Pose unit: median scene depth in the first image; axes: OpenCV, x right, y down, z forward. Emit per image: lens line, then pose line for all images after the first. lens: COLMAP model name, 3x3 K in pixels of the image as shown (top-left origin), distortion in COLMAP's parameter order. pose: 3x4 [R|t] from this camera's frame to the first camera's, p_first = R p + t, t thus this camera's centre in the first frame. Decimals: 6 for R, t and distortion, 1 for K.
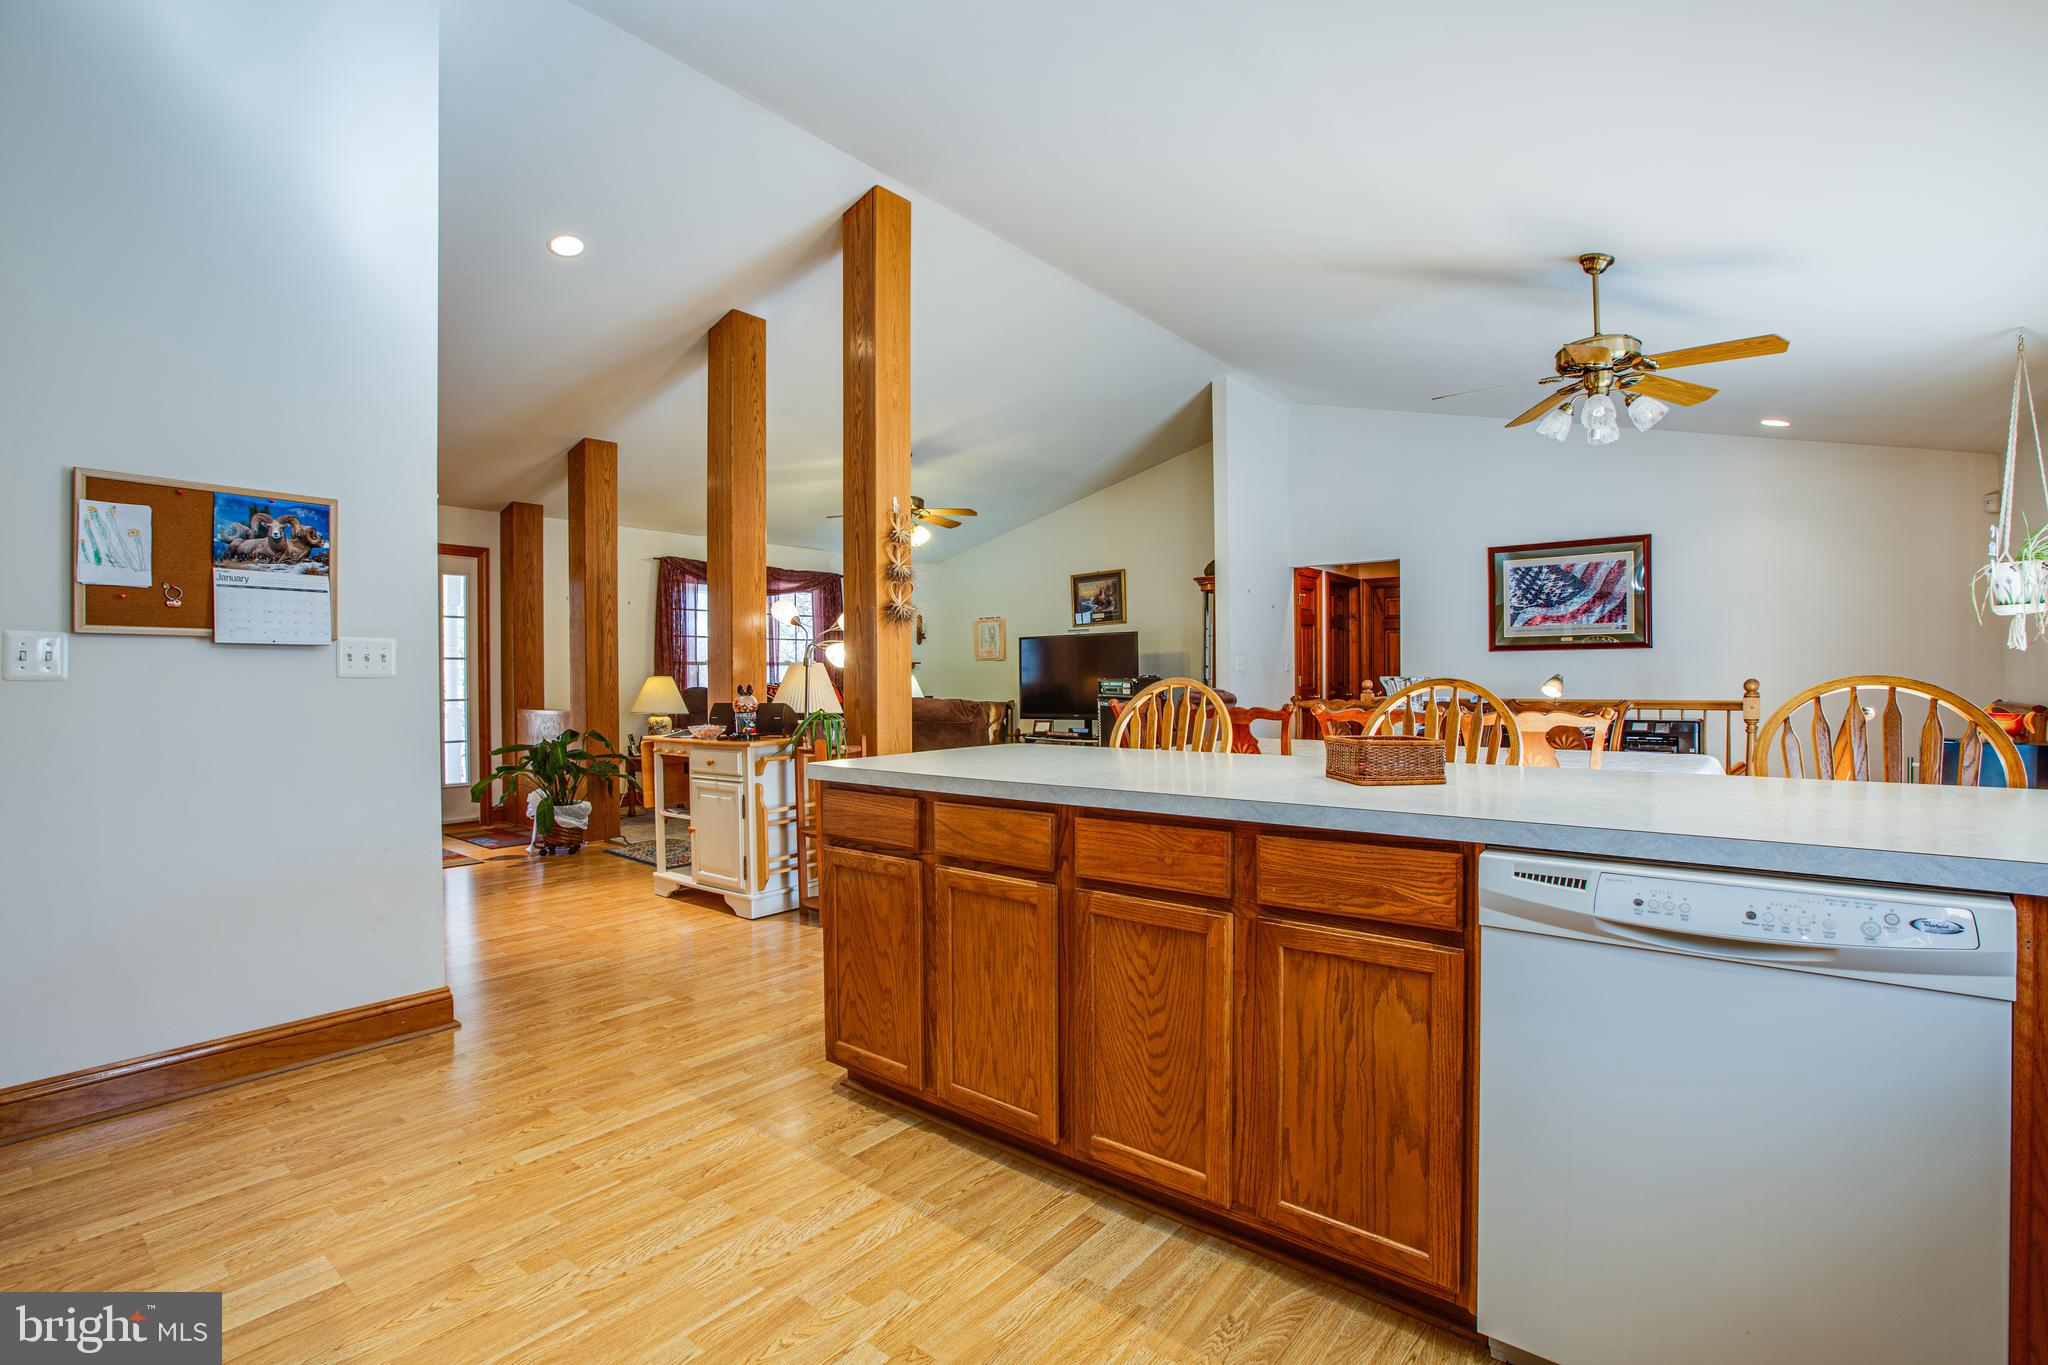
lens RADIAL K [[964.1, 0, 1012.3], [0, 964.1, 682.8], [0, 0, 1]] dist [-0.026025, 0.017482]
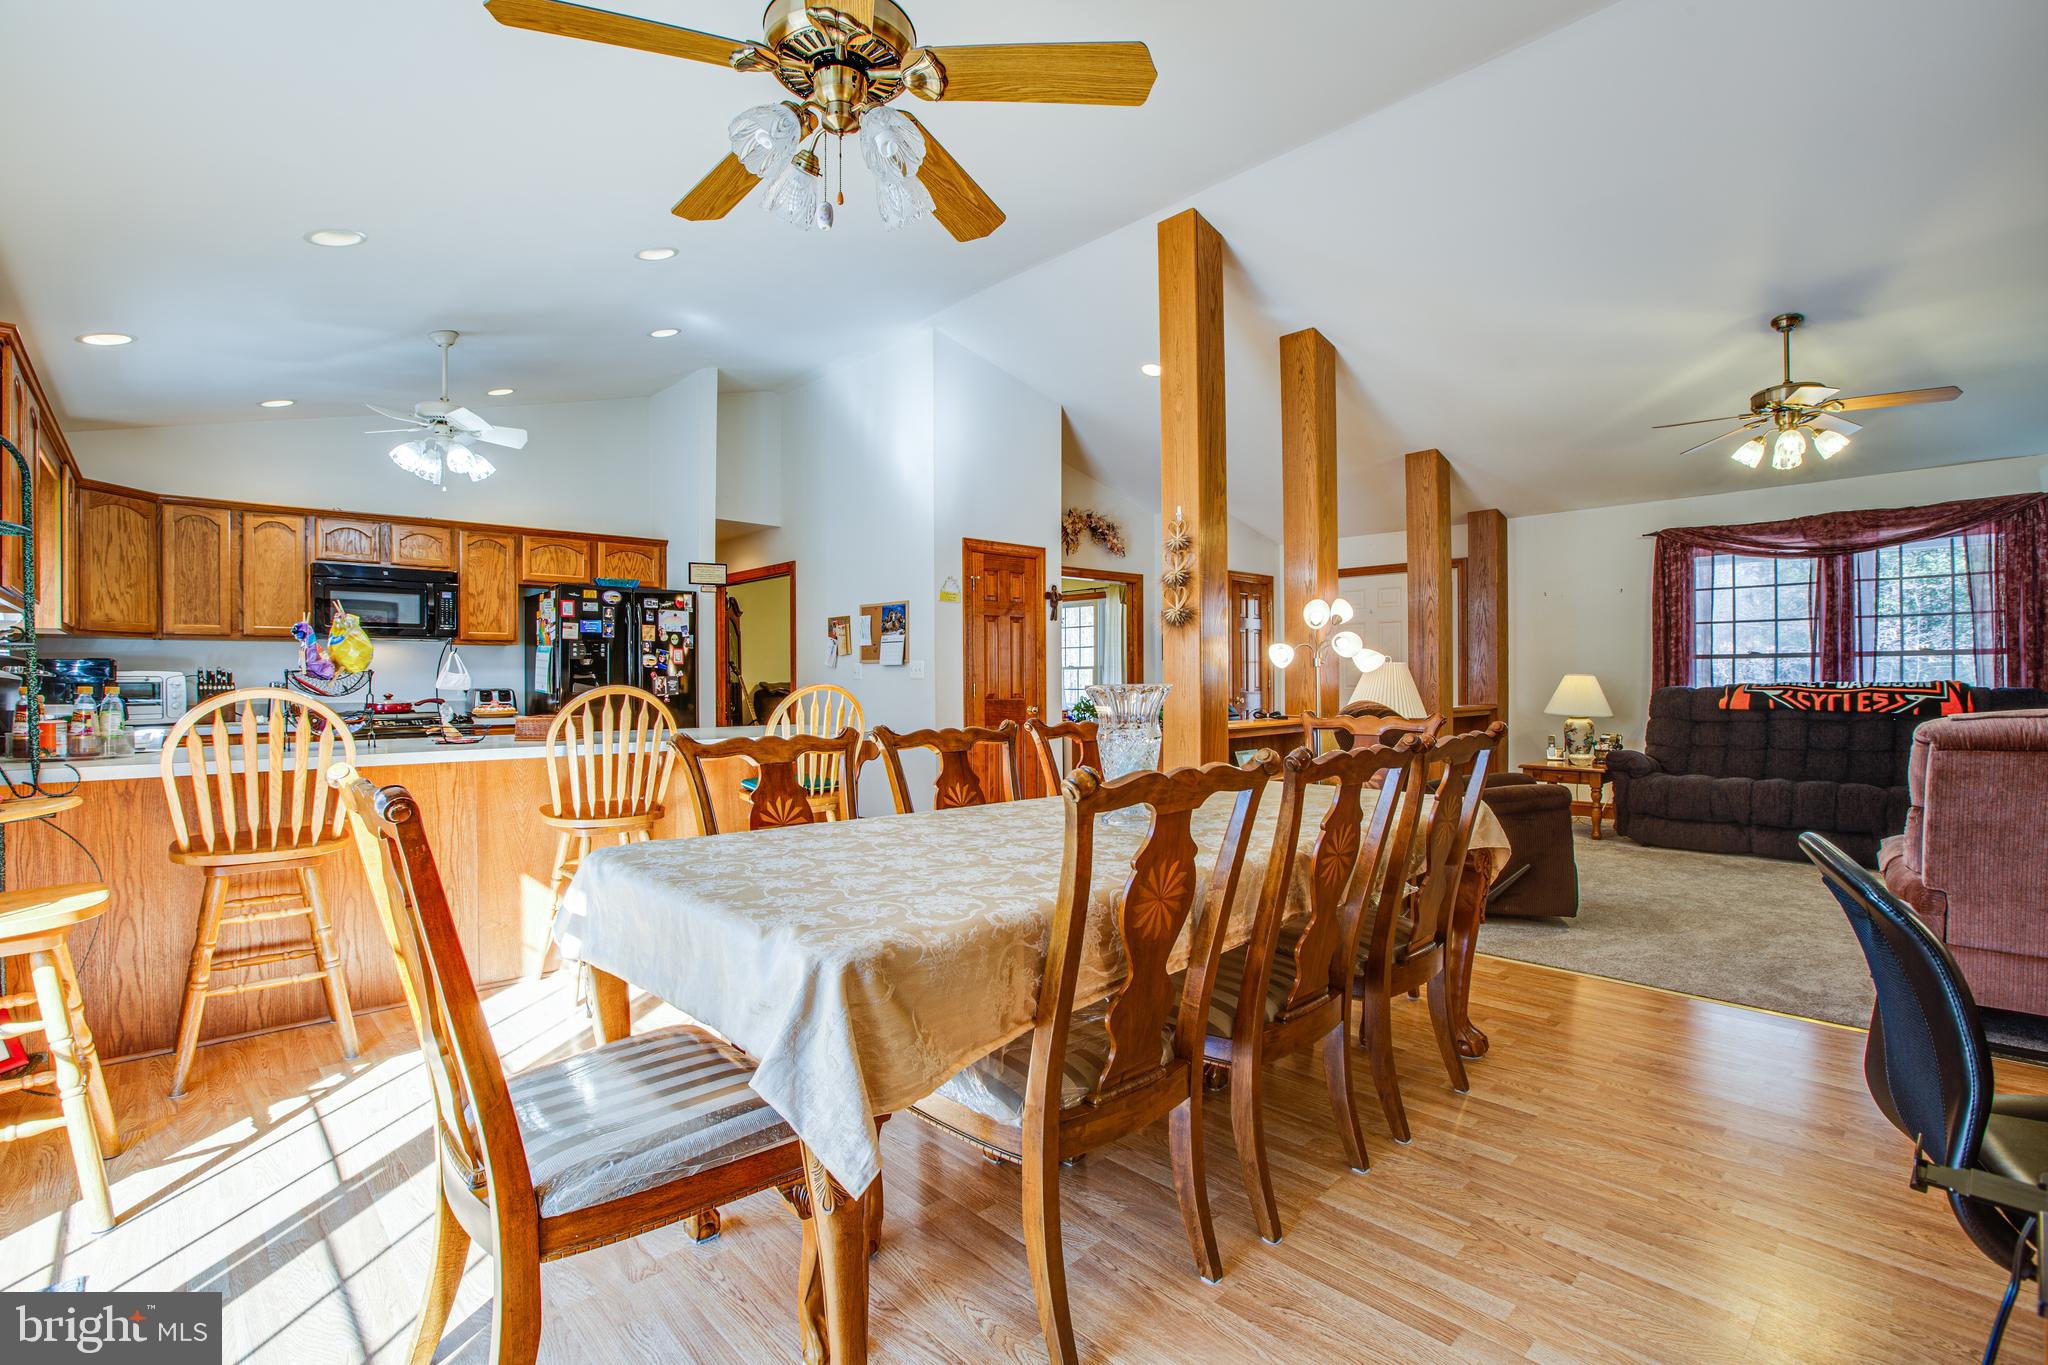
lens RADIAL K [[943.9, 0, 1010.8], [0, 943.9, 680.3], [0, 0, 1]] dist [-0.043022, 0.016637]
pose [[-0.142270, 0.007969, -0.989796, 0.595892], [-0.000071, 0.999968, 0.008061, -0.008206], [0.989828, 0.001217, -0.142264, 0.633733]]
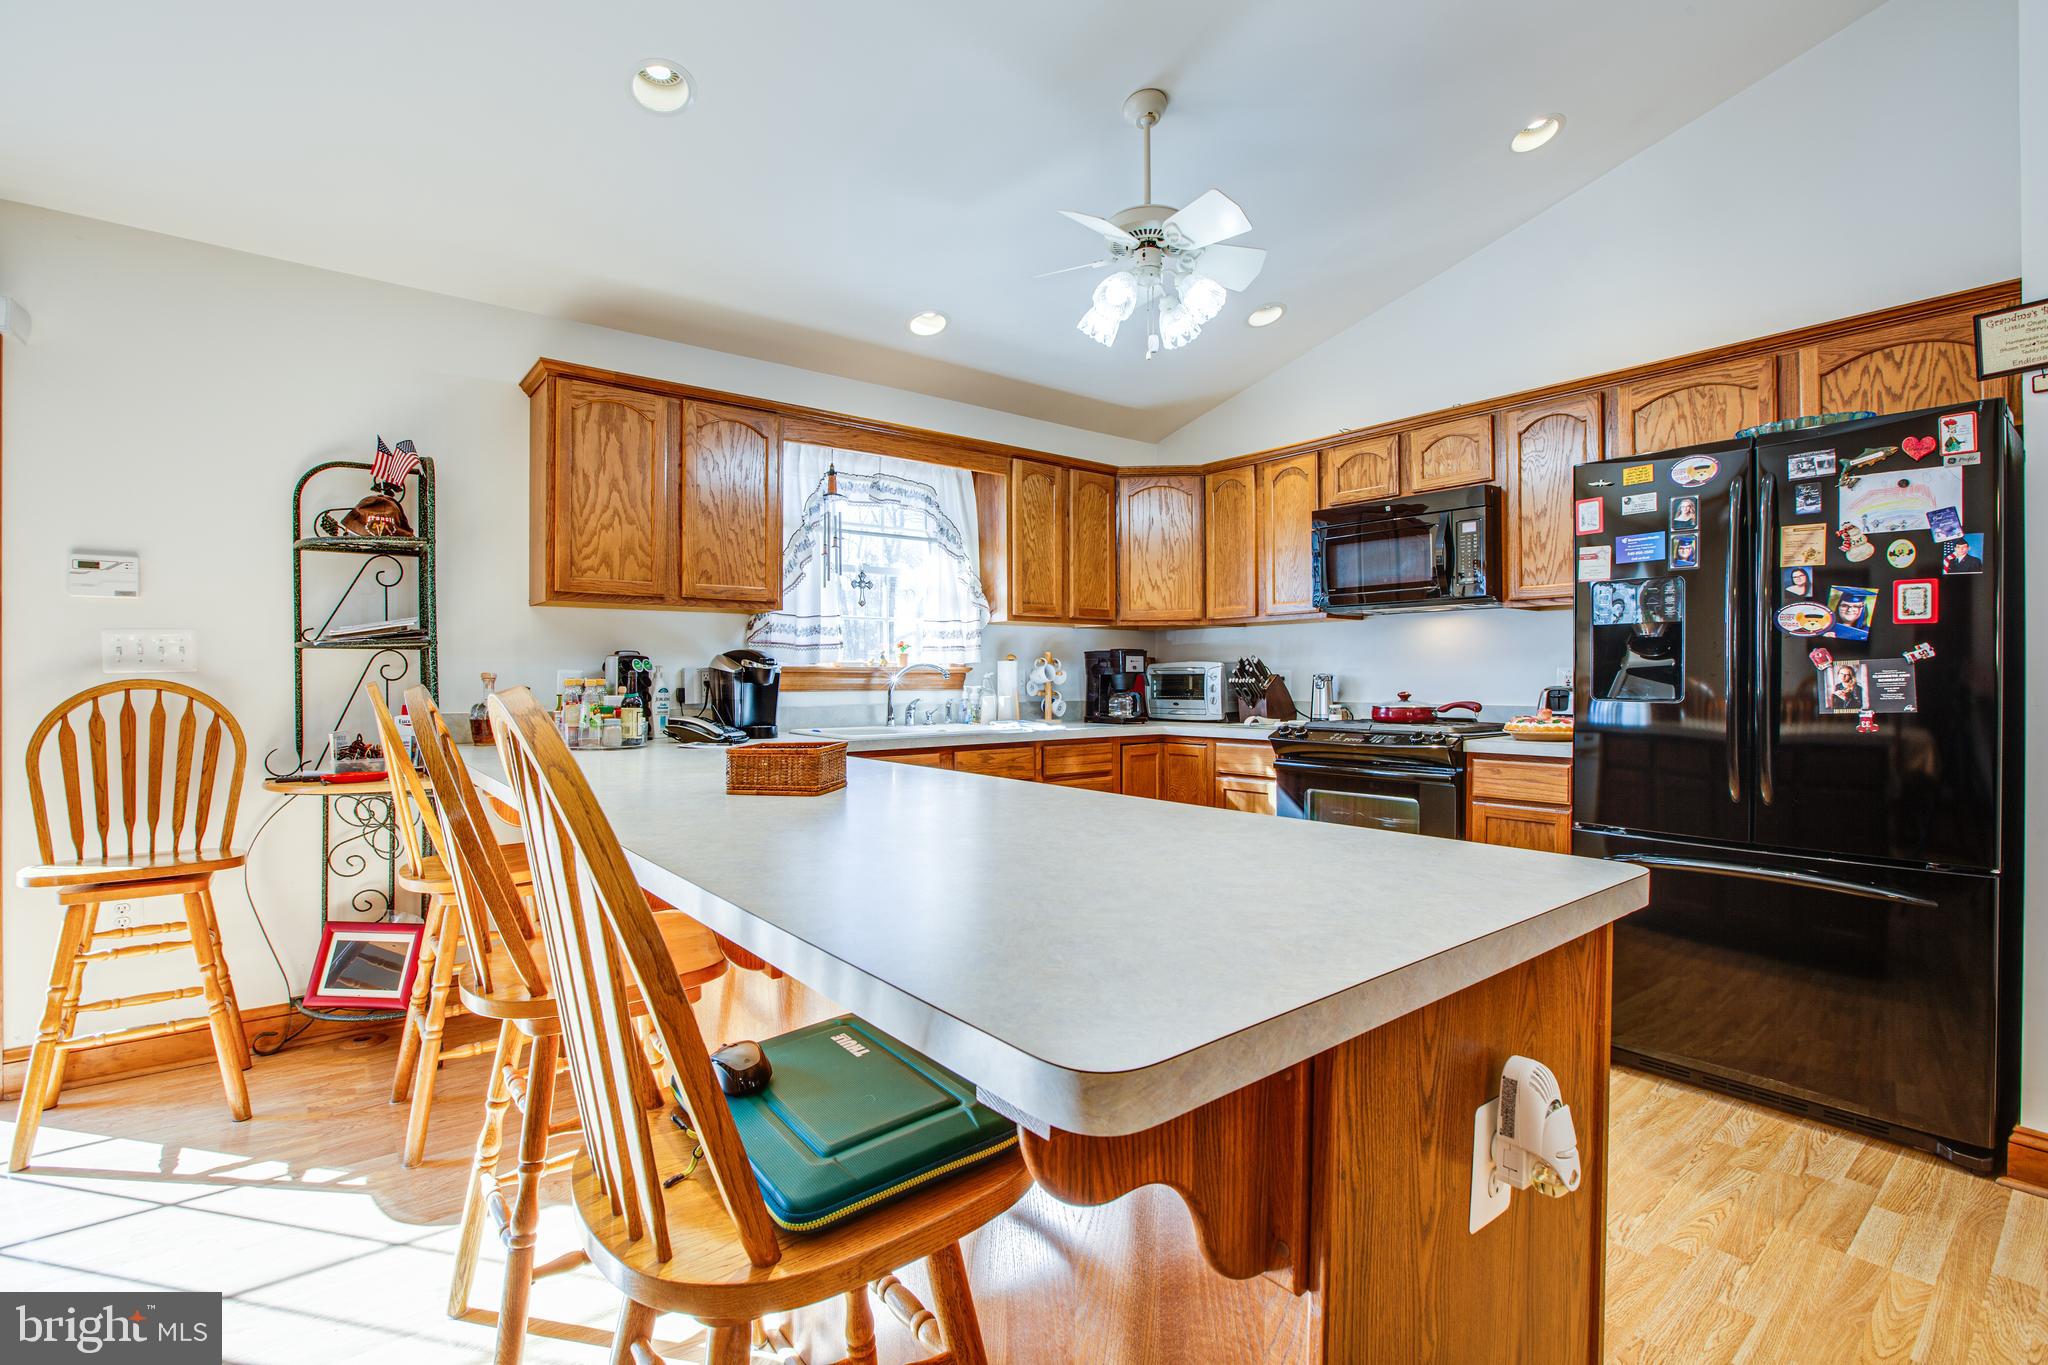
lens RADIAL K [[932.6, 0, 1024.0], [0, 932.6, 682.5], [0, 0, 1]] dist [-0.054056, 0.016531]
pose [[-0.978240, 0.006418, 0.207377, 0.004481], [0.008794, 0.999906, 0.010538, -0.003147], [-0.207290, 0.012132, -0.978204, 0.546354]]
